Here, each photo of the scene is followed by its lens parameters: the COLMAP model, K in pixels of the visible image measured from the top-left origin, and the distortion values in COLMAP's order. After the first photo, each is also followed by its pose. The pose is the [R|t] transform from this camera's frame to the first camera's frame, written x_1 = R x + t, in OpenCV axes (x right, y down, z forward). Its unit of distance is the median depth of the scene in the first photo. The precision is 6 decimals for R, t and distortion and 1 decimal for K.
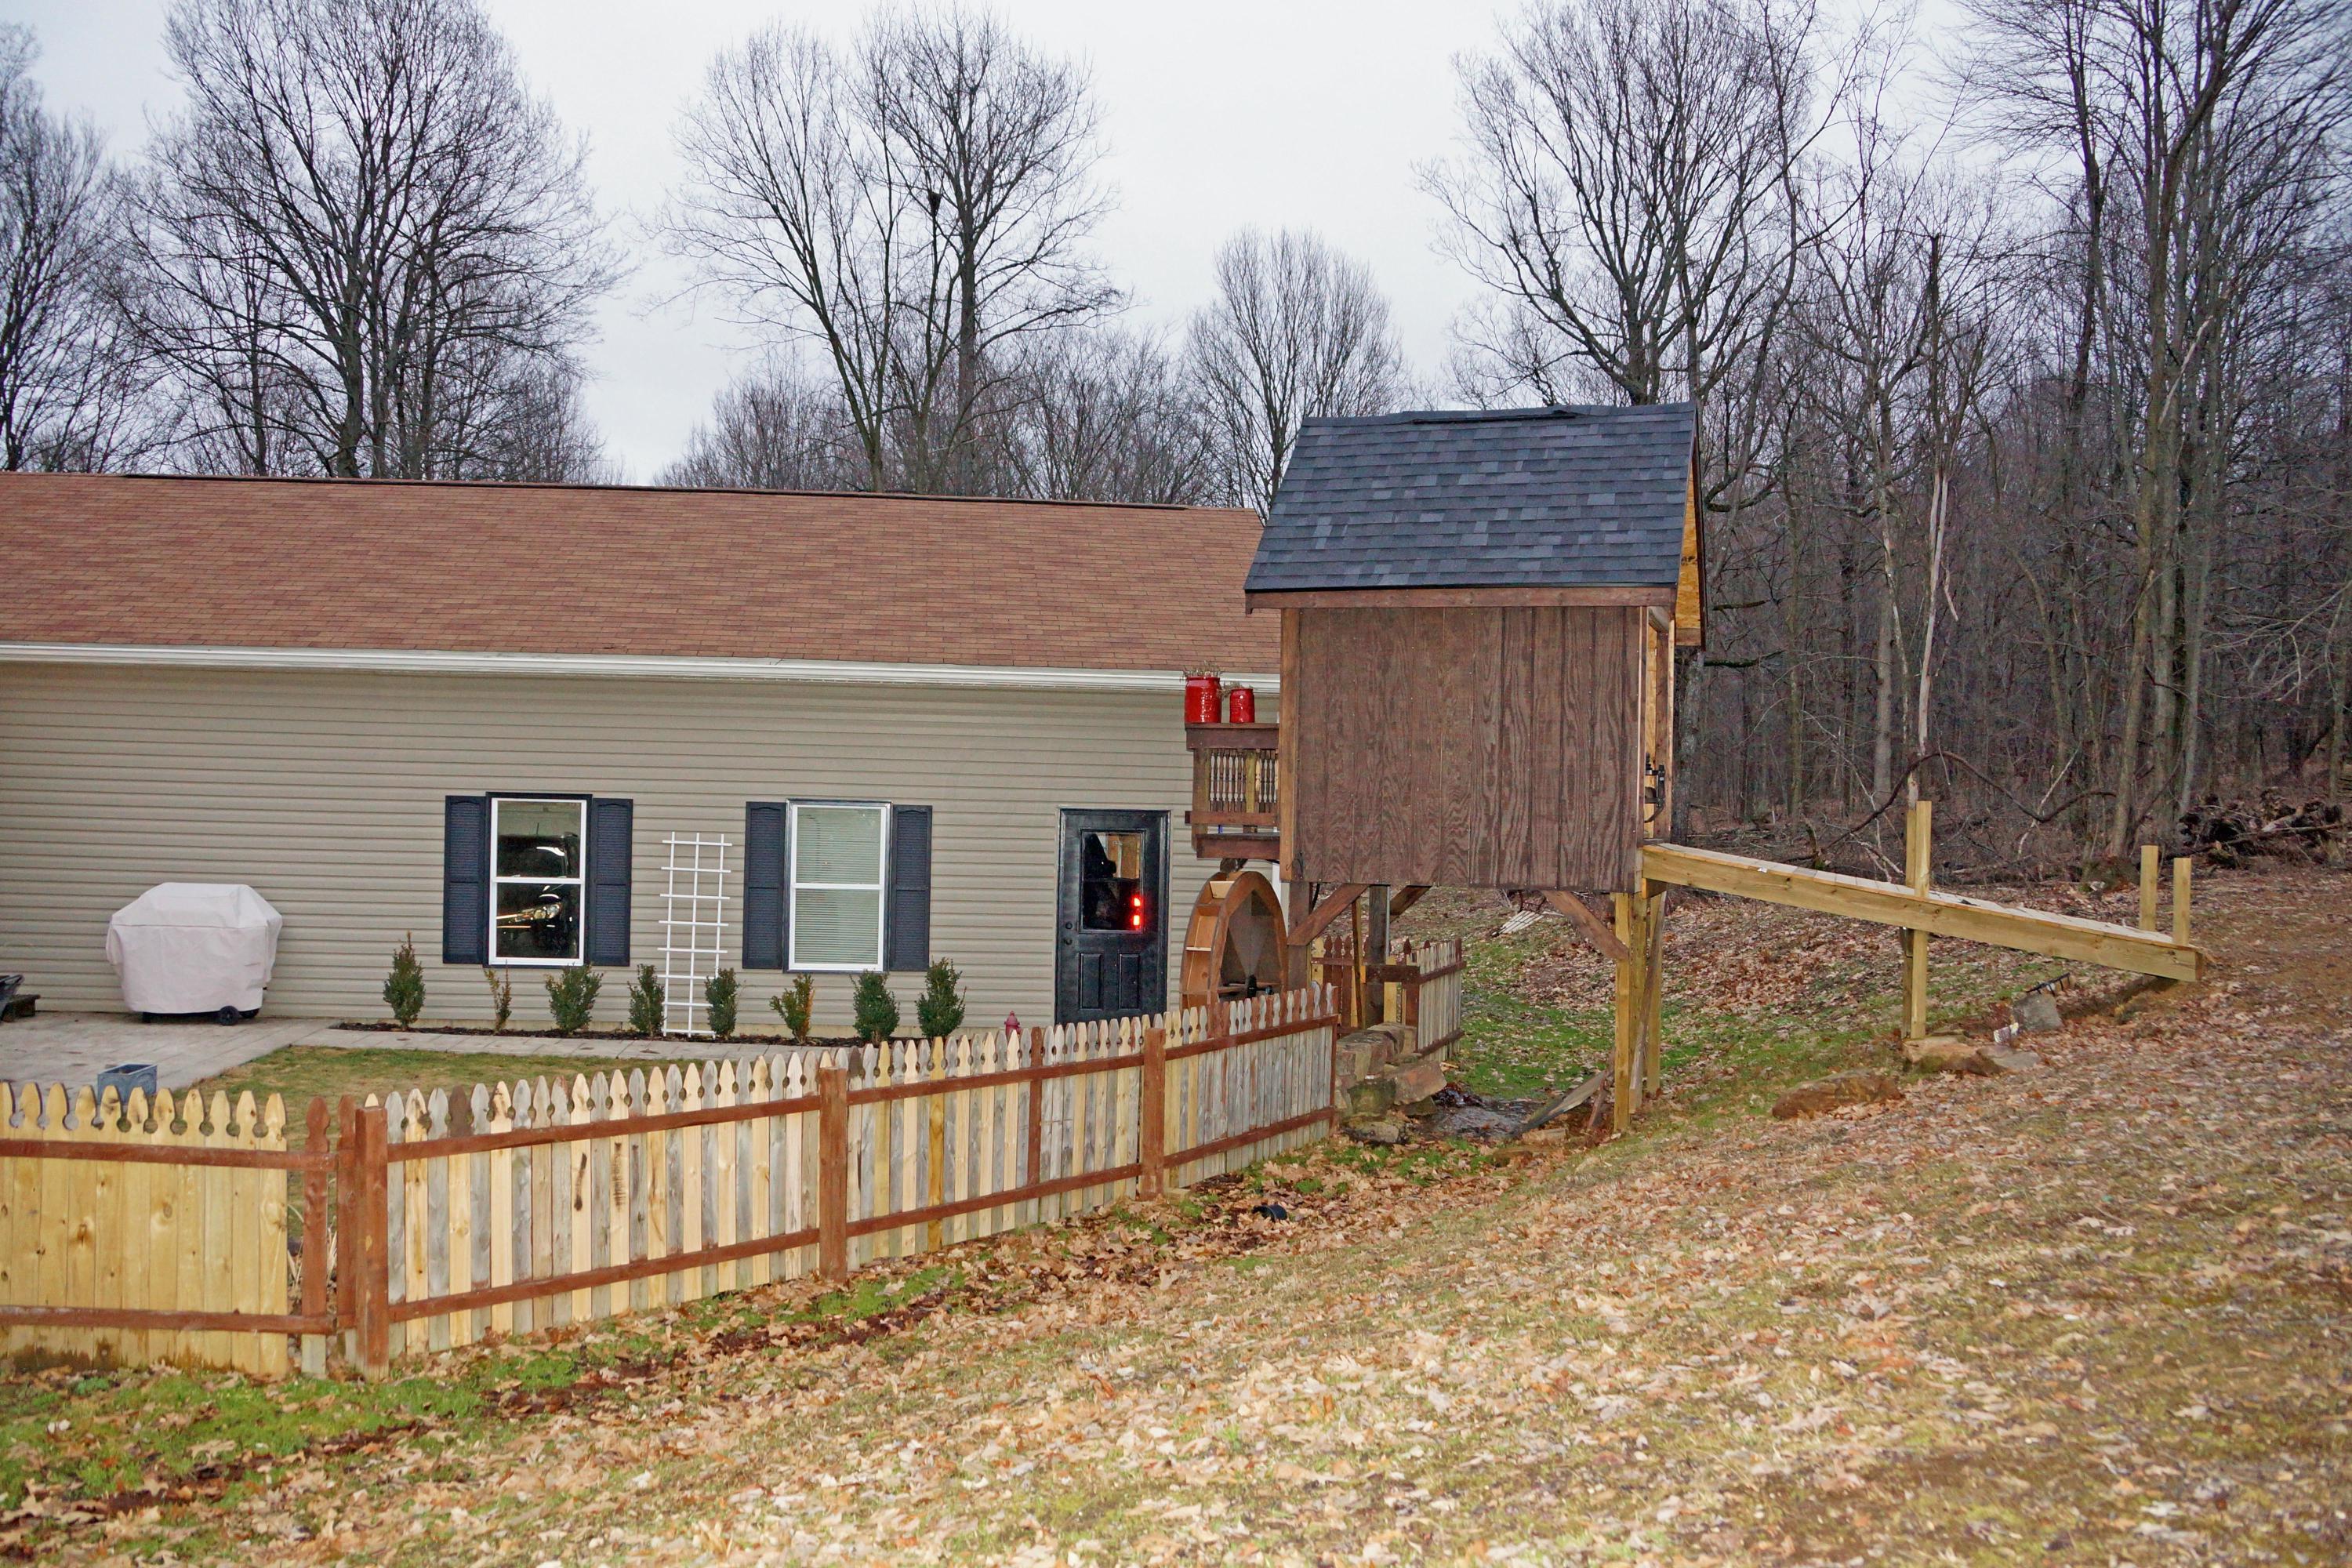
lens RADIAL K [[1855.5, 0, 1176.2], [0, 1855.5, 792.9], [0, 0, 1]] dist [-0.172276, 0.120879]
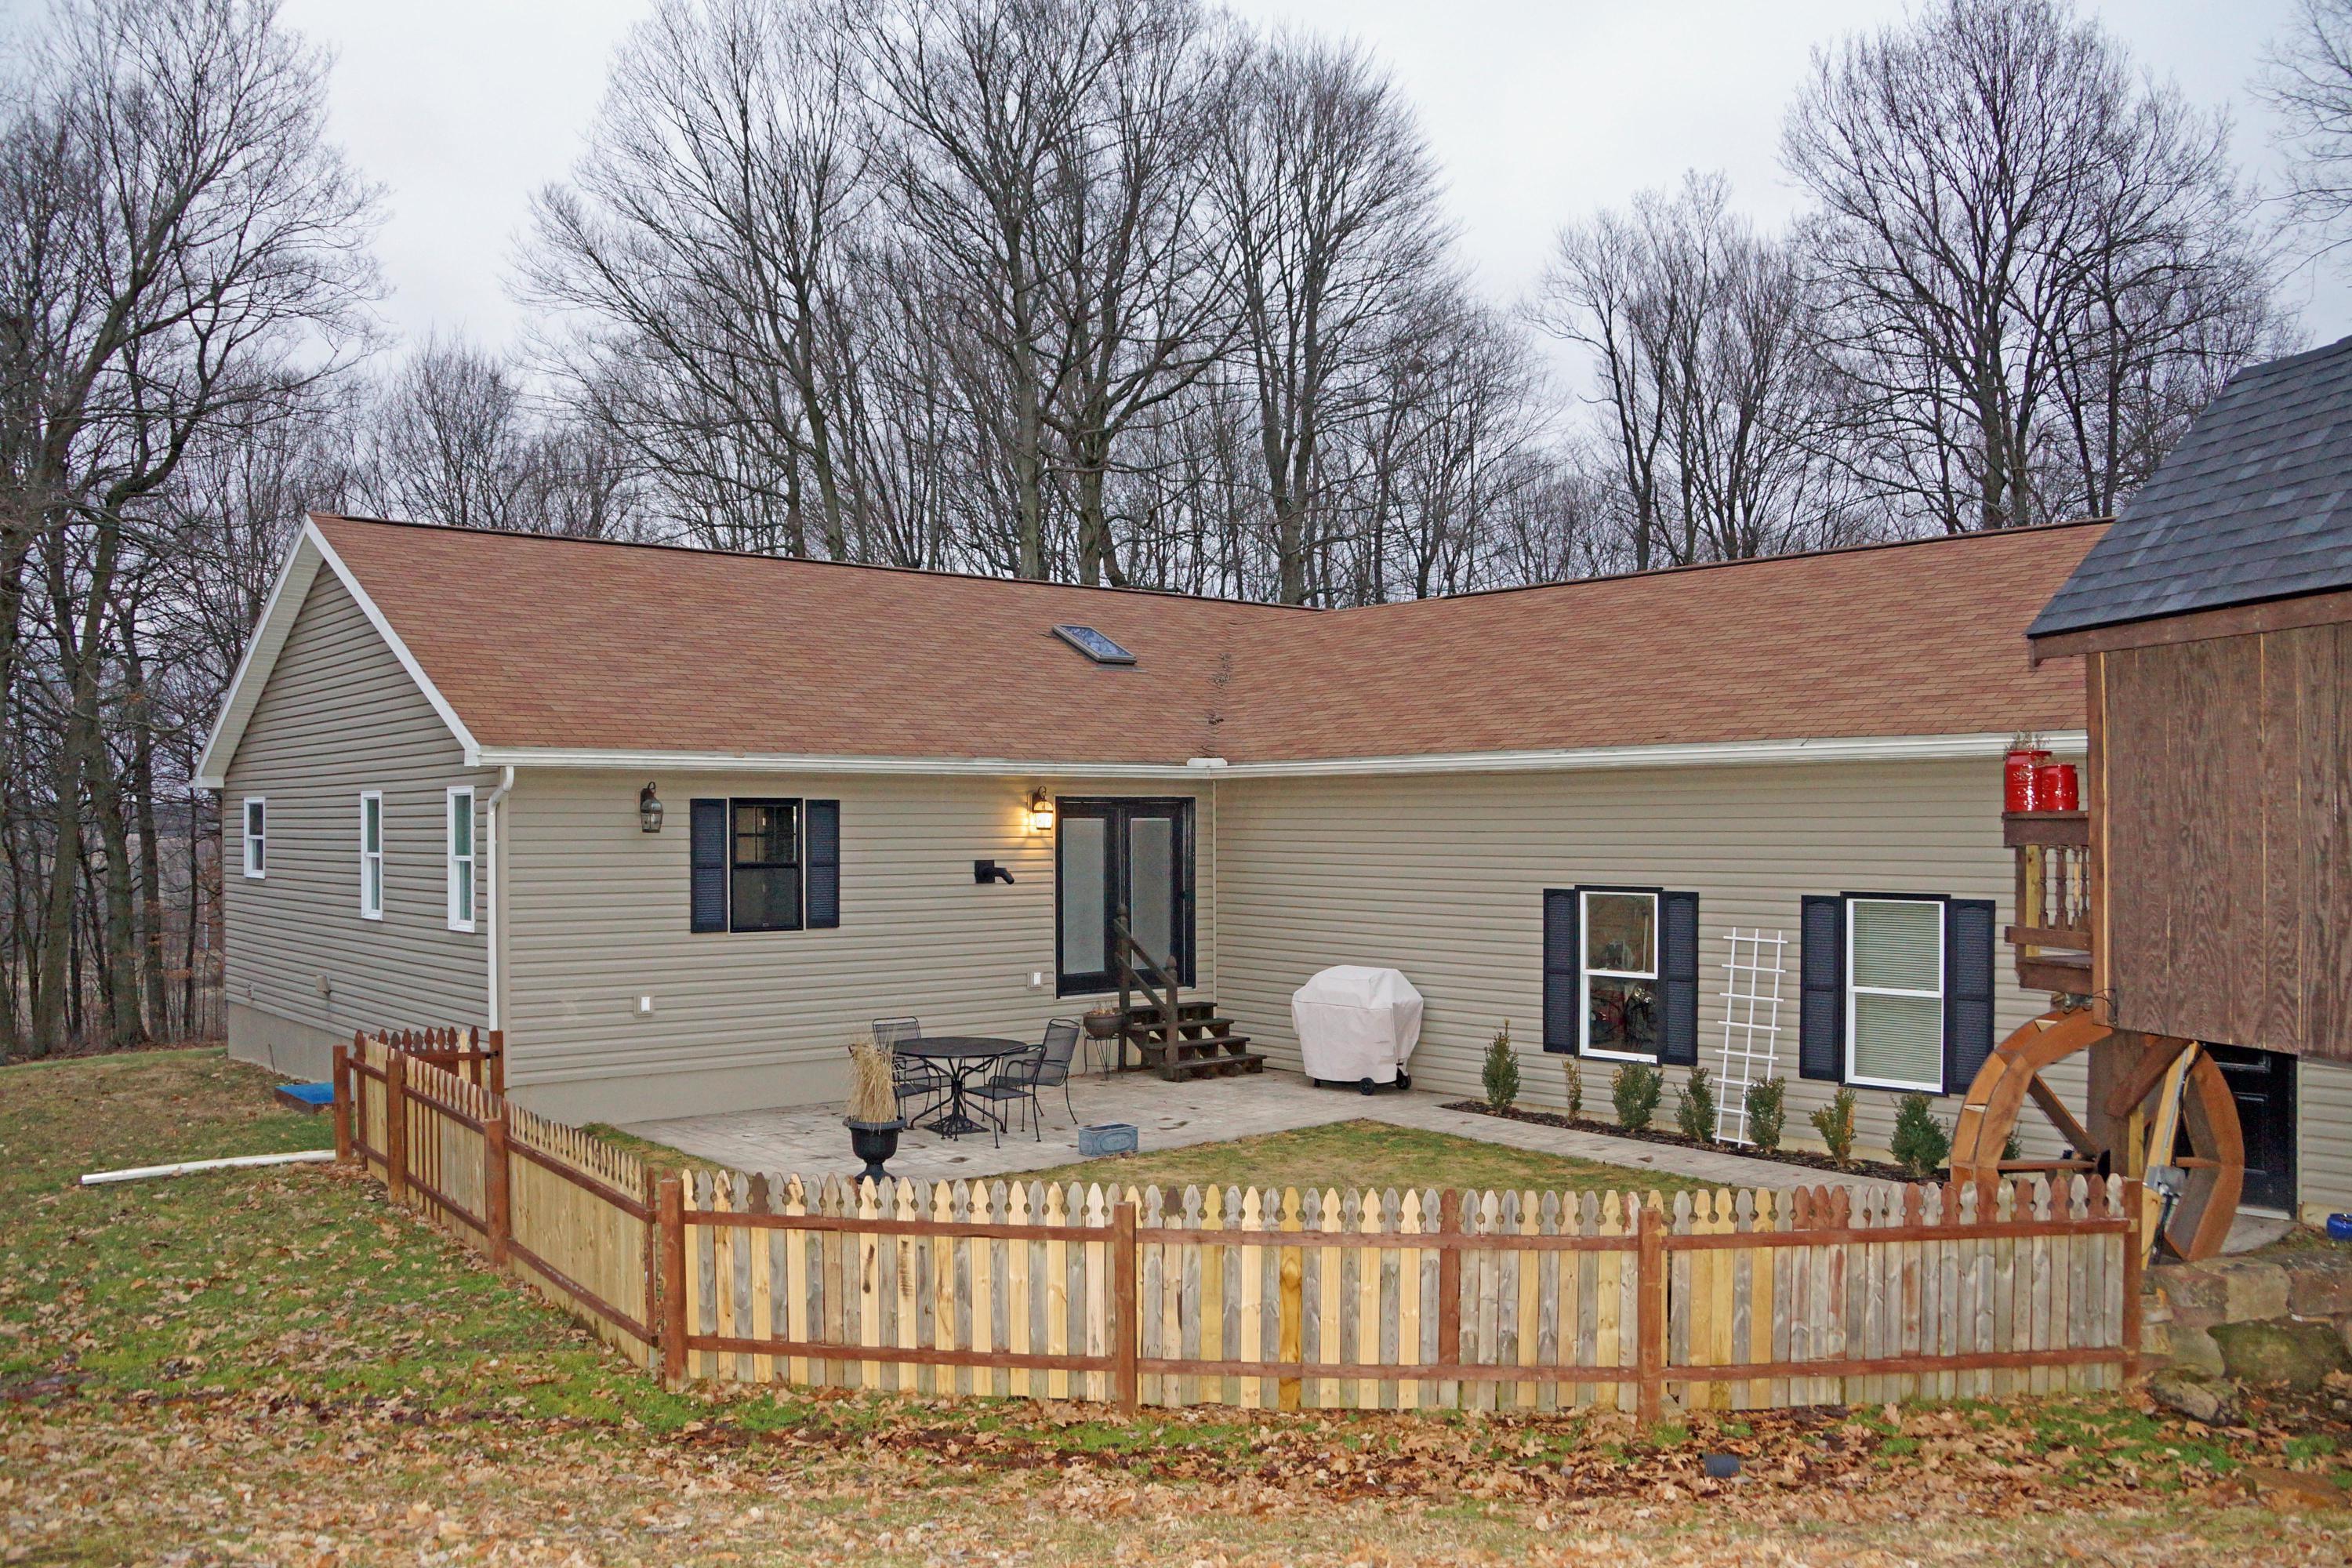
lens RADIAL K [[1855.5, 0, 1173.5], [0, 1855.5, 802.2], [0, 0, 1]] dist [-0.172276, 0.120879]
pose [[0.541165, -0.034176, -0.840222, 0.596145], [0.019589, 0.999415, -0.028035, -0.036890], [0.840688, -0.001287, 0.541518, 0.408722]]
